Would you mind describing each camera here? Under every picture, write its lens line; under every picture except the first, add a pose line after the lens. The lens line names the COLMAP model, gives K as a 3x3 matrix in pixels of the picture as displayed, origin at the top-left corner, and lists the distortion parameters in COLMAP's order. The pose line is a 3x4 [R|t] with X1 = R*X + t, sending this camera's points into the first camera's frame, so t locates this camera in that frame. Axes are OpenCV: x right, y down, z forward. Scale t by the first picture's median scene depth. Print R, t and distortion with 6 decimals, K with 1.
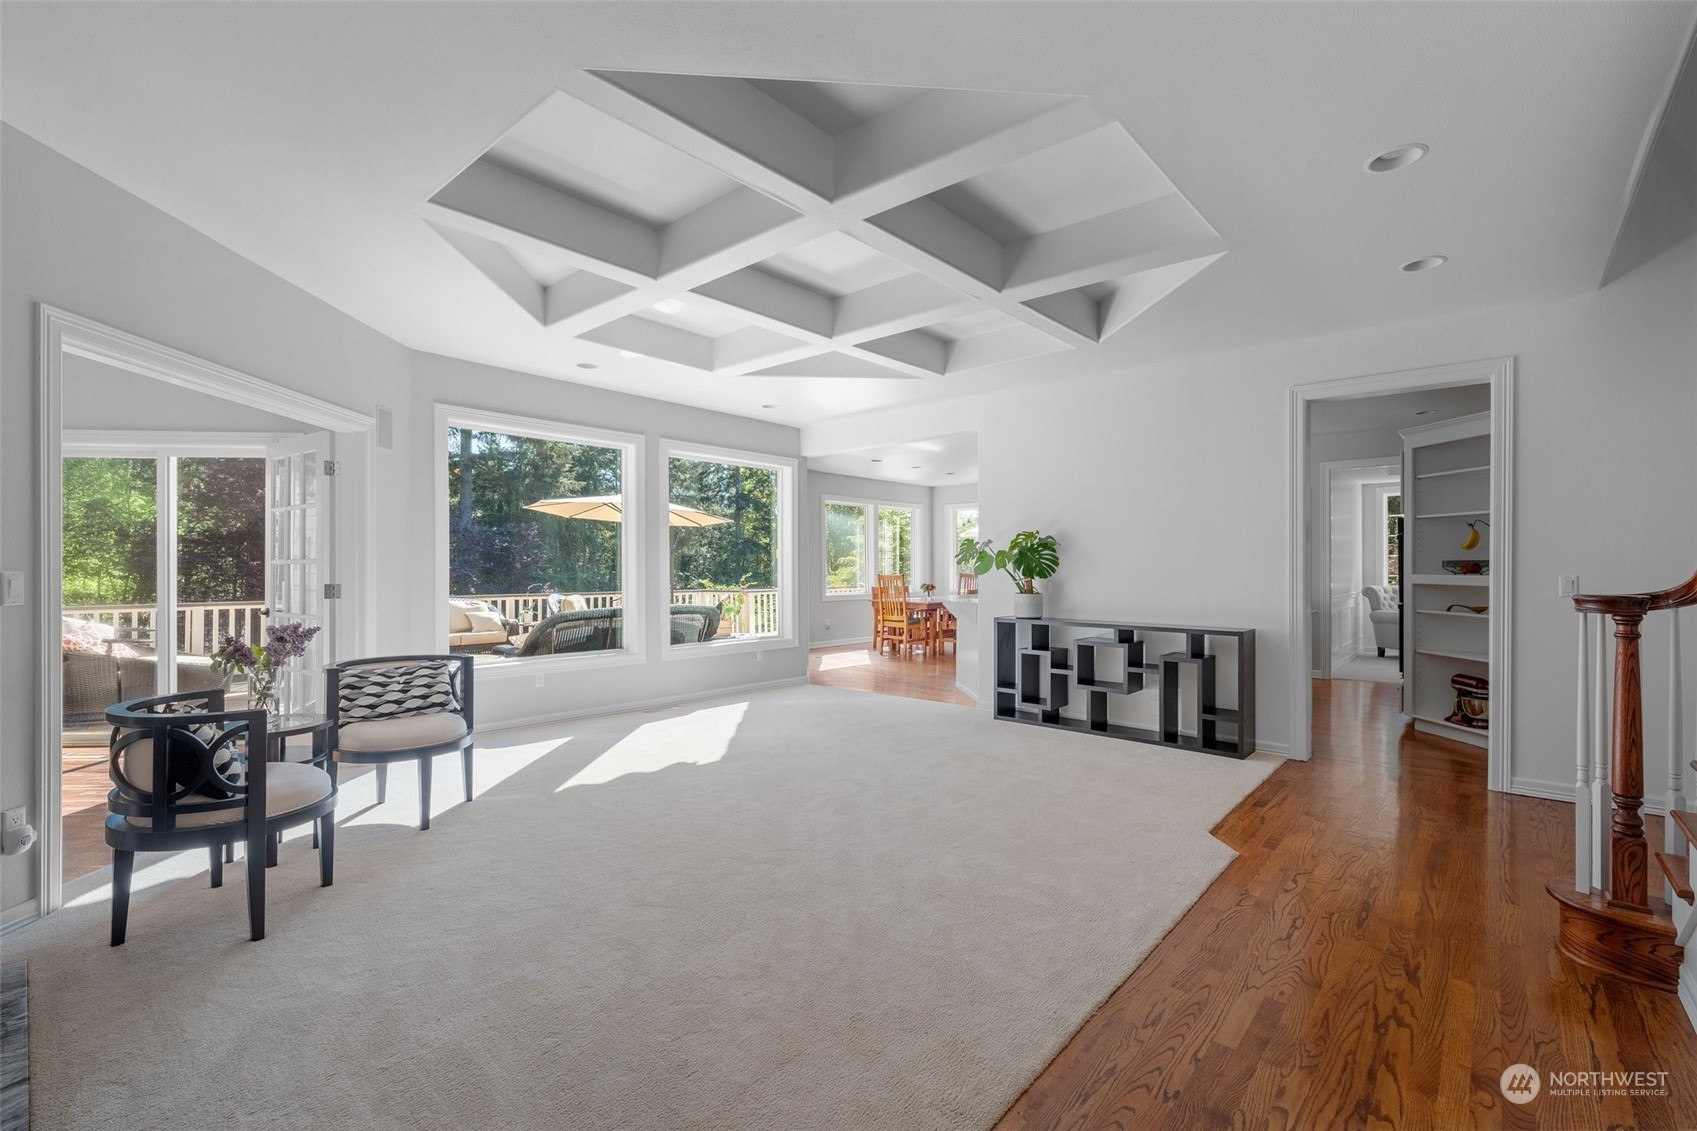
lens RADIAL K [[753.8, 0, 848.5], [0, 753.8, 564.9], [0, 0, 1]] dist [0.001873, 0.000393]
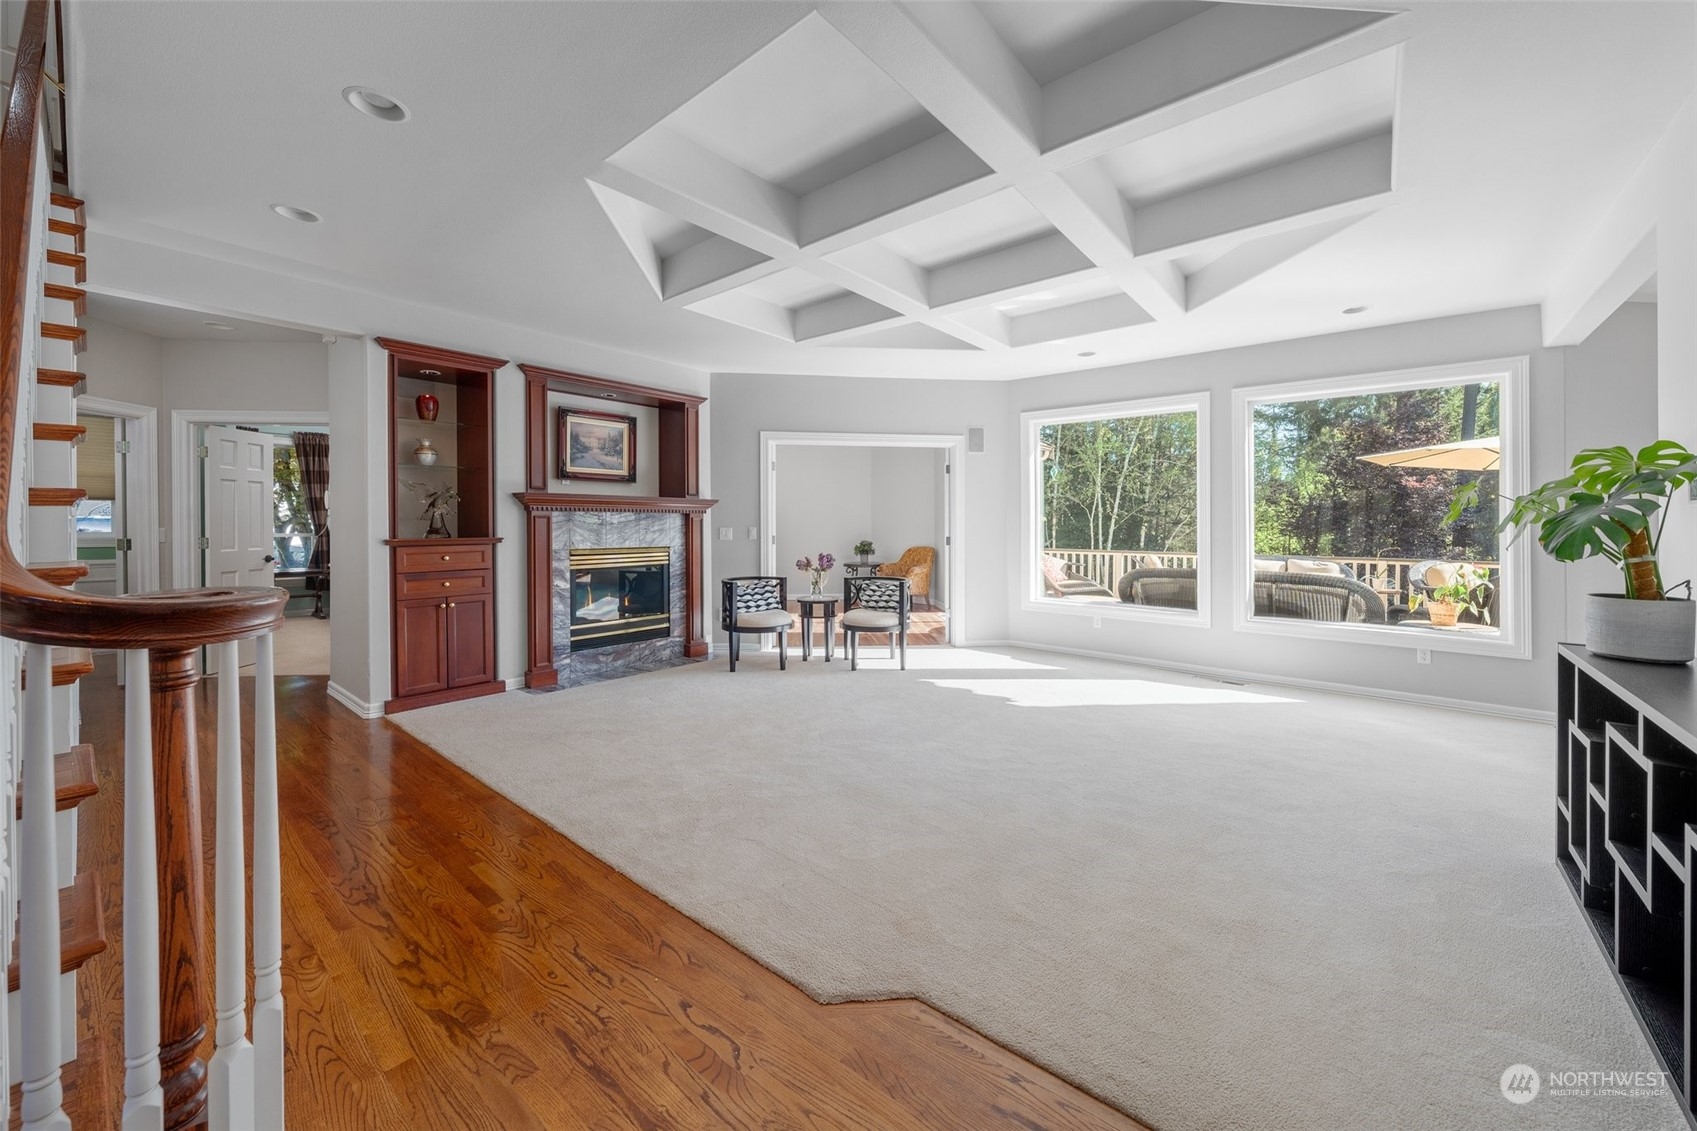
lens RADIAL K [[642.4, 0, 854.8], [0, 642.4, 527.5], [0, 0, 1]] dist [-0.002062, -0.000102]
pose [[0.019106, 0.003226, -0.999812, 1.002420], [-0.001883, 0.999993, 0.003190, -0.000003], [0.999816, 0.001822, 0.019111, 0.987284]]
